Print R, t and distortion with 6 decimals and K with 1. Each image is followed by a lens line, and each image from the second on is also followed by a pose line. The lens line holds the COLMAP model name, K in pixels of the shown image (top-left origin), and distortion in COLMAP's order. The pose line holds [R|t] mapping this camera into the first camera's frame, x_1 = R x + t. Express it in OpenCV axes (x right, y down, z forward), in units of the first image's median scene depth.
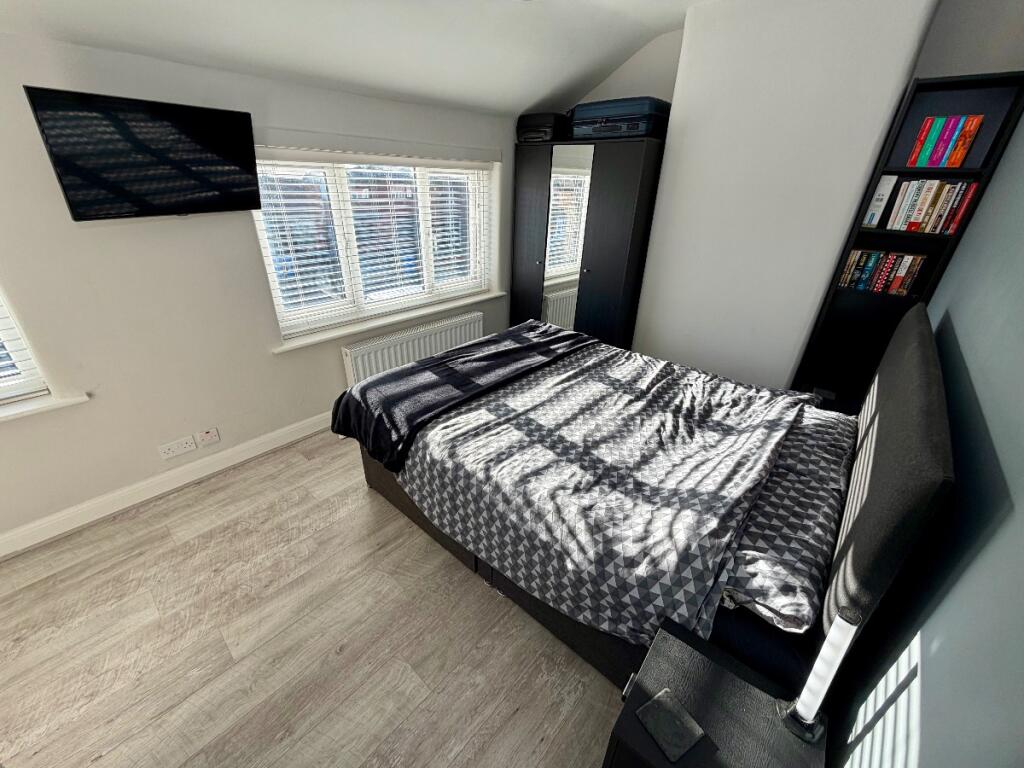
lens RADIAL K [[408.1, 0, 509.1], [0, 408.1, 385.9], [0, 0, 1]] dist [0.001258, 0.000568]
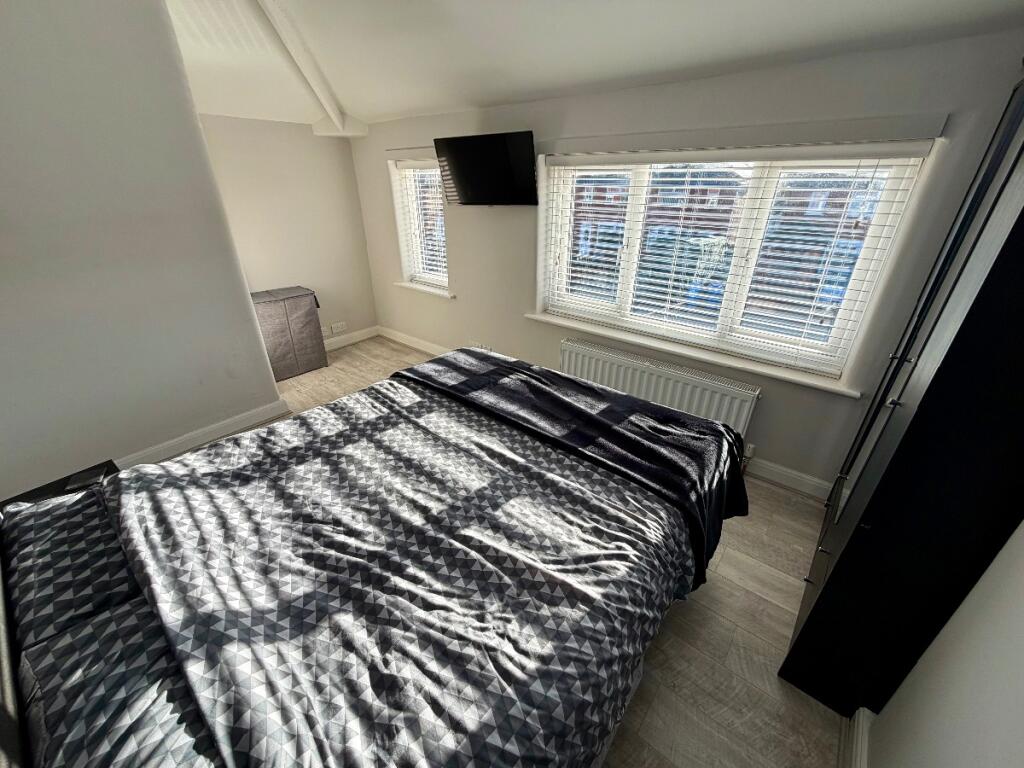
lens RADIAL K [[408.1, 0, 509.1], [0, 408.1, 385.9], [0, 0, 1]] dist [0.001258, 0.000568]
pose [[0.030651, 0.430648, -0.901999, 0.812082], [-0.449177, 0.812102, 0.372465, -0.429329], [0.892917, 0.393741, 0.218329, 0.904992]]
